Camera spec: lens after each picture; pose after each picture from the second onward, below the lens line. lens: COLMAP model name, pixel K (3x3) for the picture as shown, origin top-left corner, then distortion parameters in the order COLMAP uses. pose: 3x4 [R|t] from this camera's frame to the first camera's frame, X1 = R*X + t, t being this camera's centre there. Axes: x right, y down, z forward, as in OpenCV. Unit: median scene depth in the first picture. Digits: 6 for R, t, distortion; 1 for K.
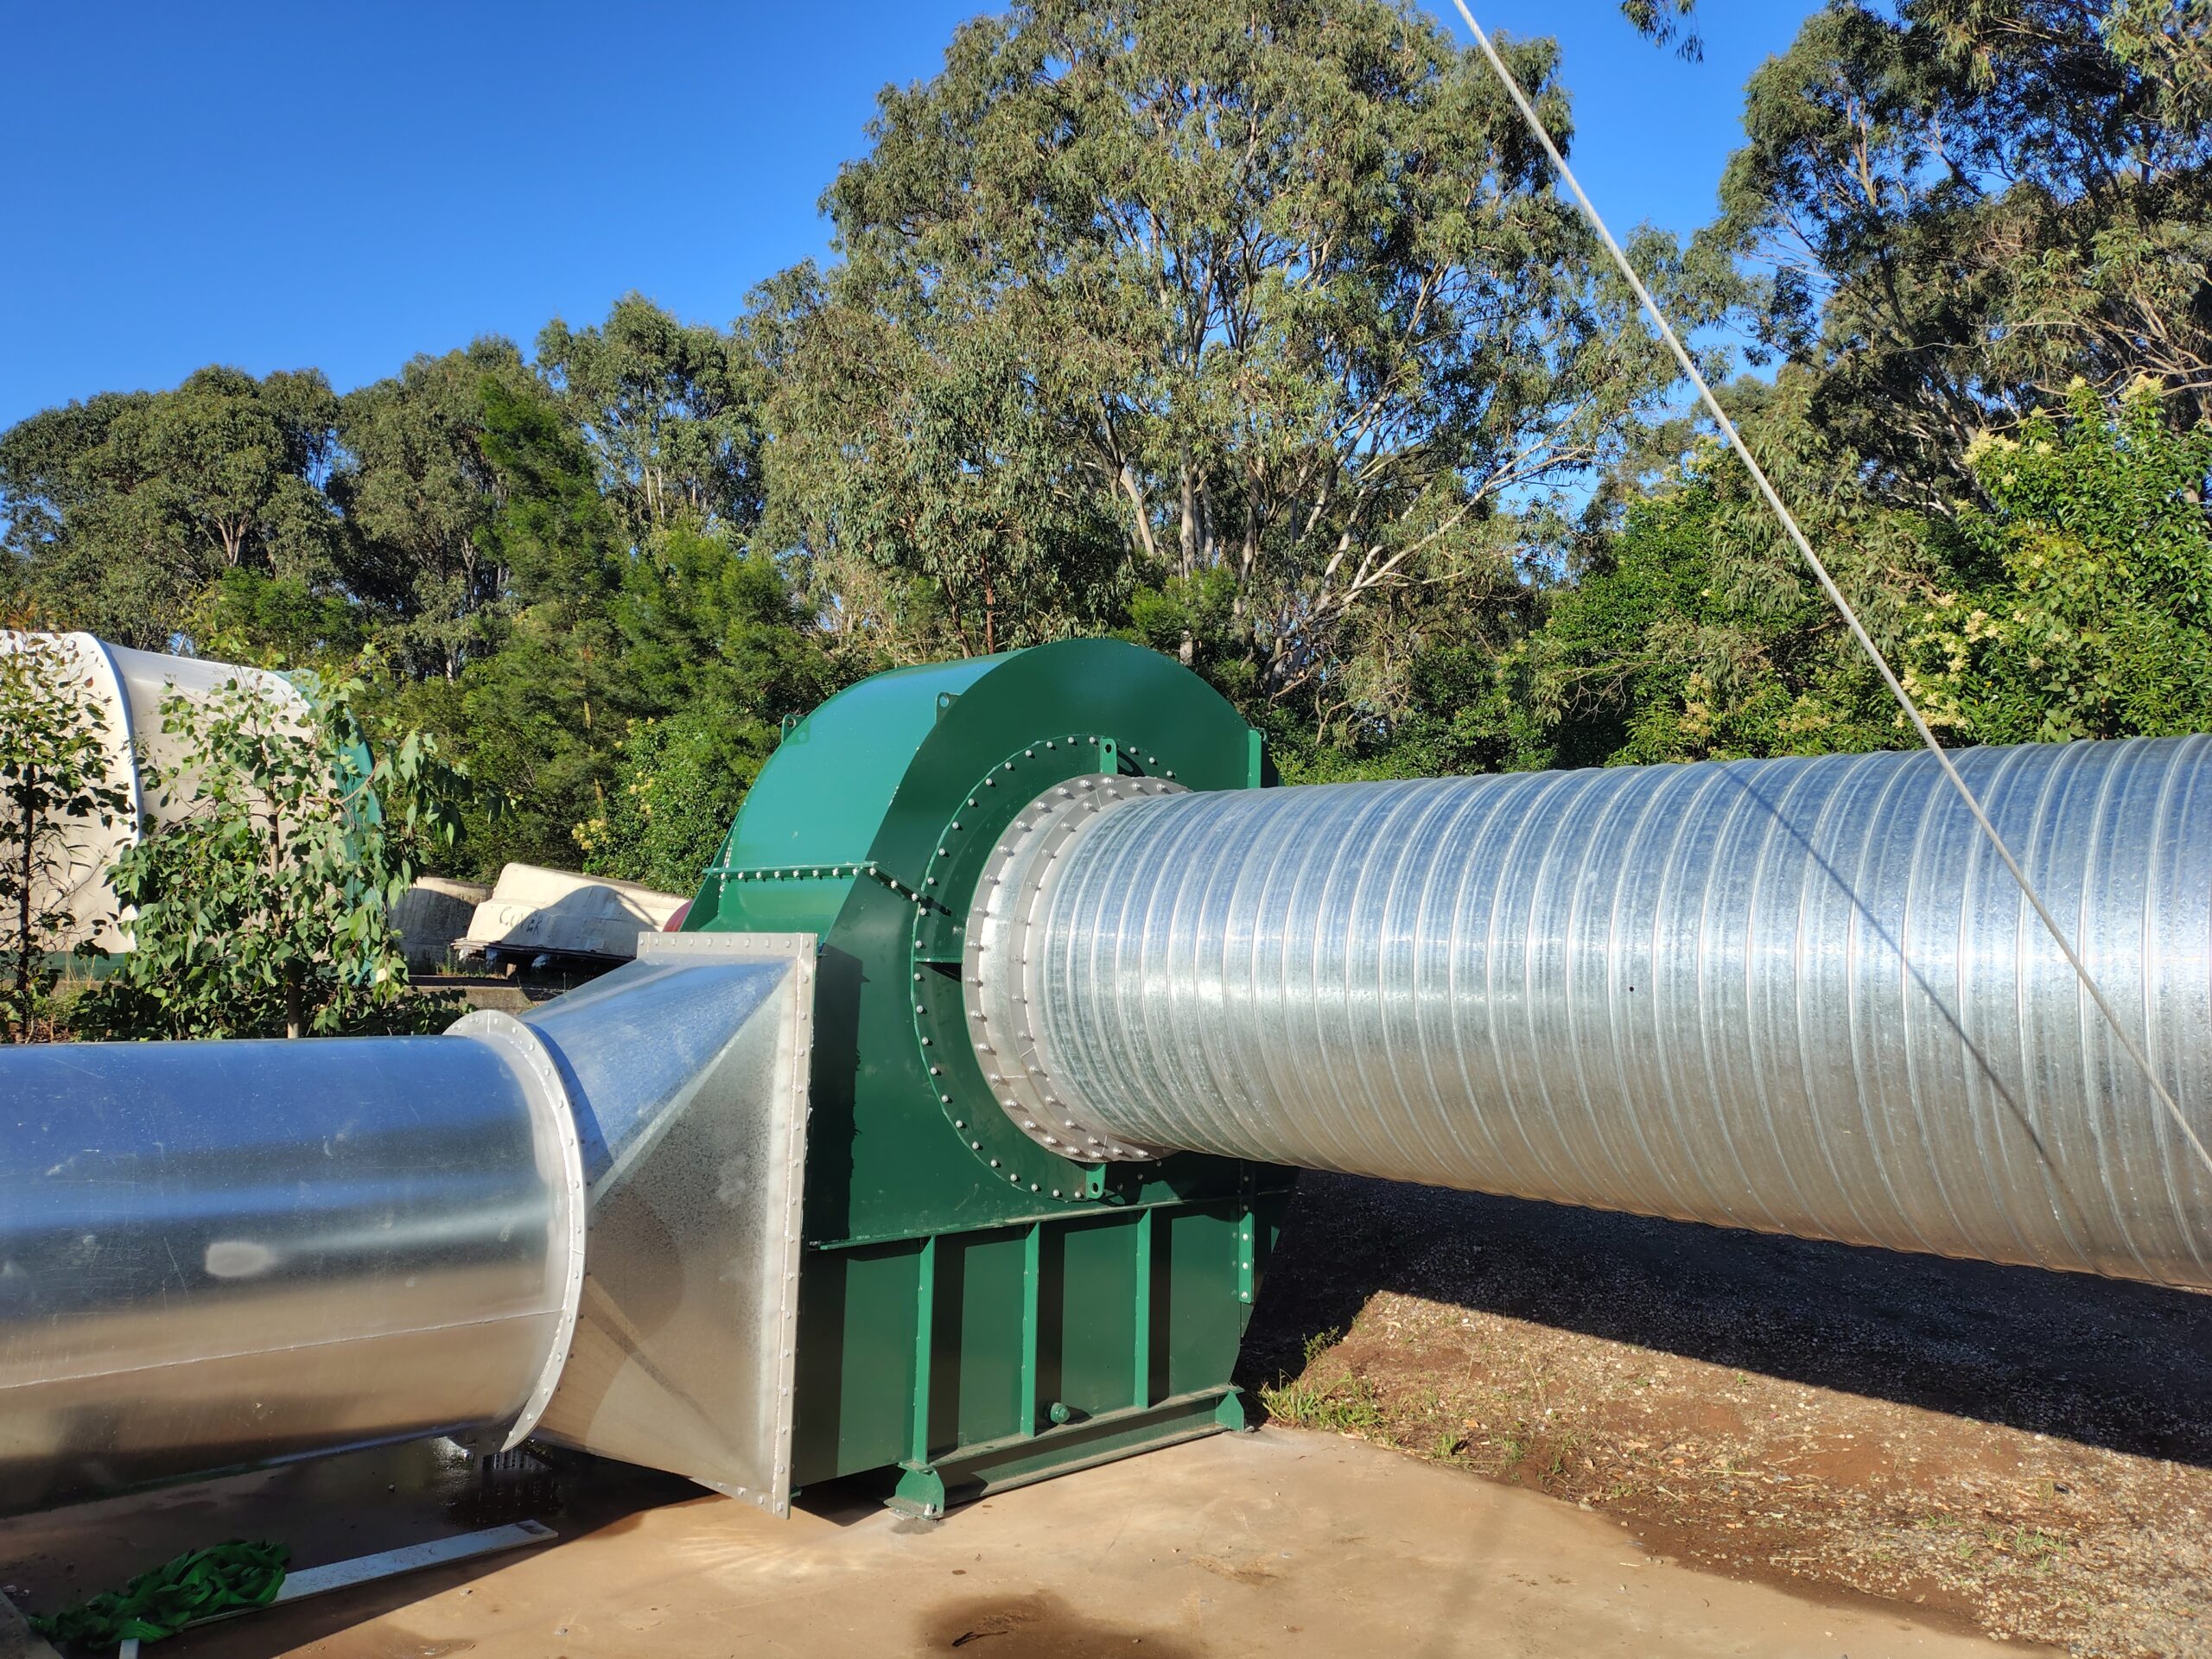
lens RADIAL K [[1523.7, 0, 1106.0], [0, 1523.7, 829.5], [0, 0, 1]] dist [0.113400, -0.148199]
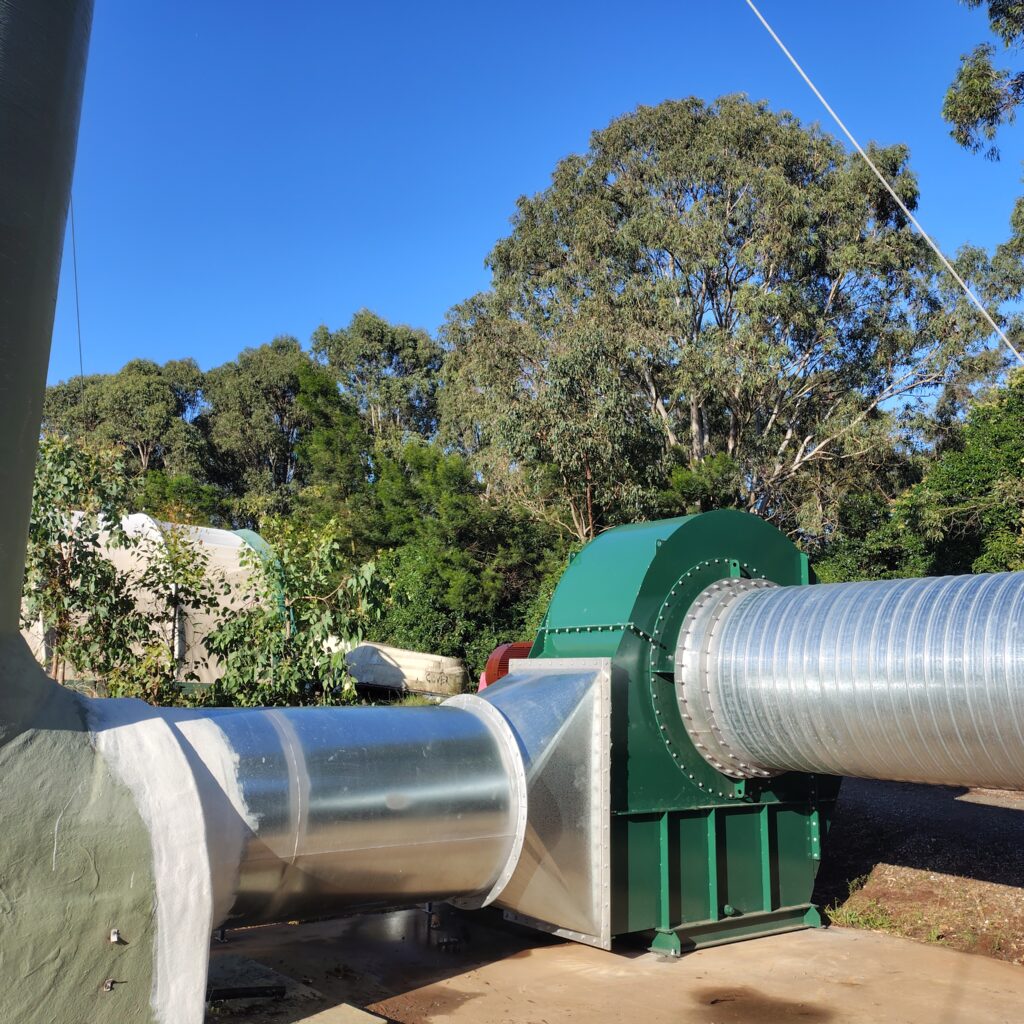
lens RADIAL K [[964.9, 0, 512.0], [0, 964.9, 512.0], [0, 0, 1]] dist [0.117196, -0.172617]
pose [[0.994486, -0.026262, -0.101532, -0.050894], [0.015836, 0.994643, -0.102153, 0.000997], [0.103670, 0.099982, 0.989574, -0.092618]]
